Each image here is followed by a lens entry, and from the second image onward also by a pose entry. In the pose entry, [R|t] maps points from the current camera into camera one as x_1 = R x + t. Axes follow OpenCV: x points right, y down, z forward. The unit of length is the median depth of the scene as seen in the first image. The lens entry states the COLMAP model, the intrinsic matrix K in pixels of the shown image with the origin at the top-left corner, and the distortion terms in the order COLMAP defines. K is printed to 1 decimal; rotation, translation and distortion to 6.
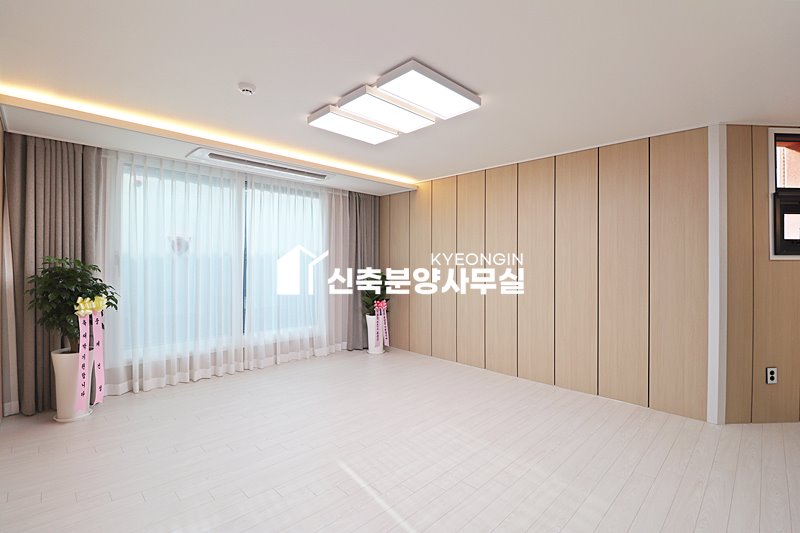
lens RADIAL K [[372.1, 0, 400.8], [0, 372.1, 267.1], [0, 0, 1]] dist [-0.001037, -0.004397]
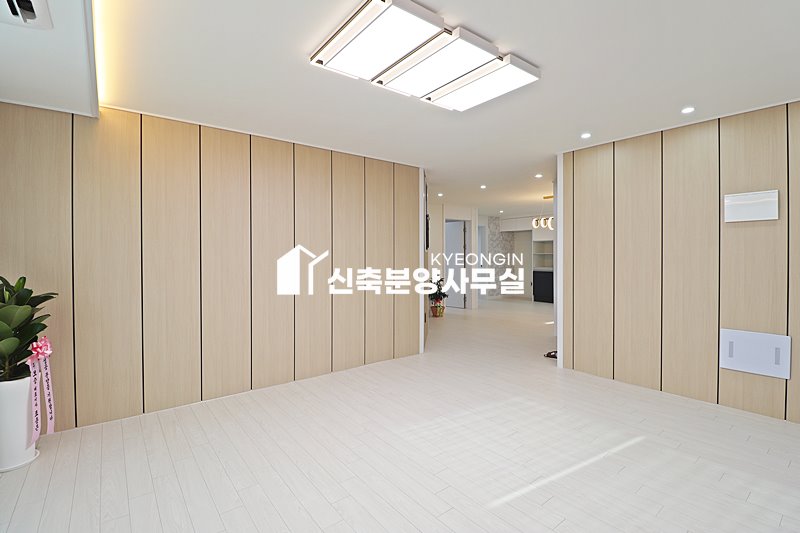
lens RADIAL K [[372.1, 0, 408.2], [0, 372.1, 269.4], [0, 0, 1]] dist [-0.001037, -0.004397]
pose [[0.099371, -0.040965, 0.994207, -0.648860], [0.011066, 0.999136, 0.040062, -0.010496], [-0.994989, 0.007021, 0.099738, 0.744314]]
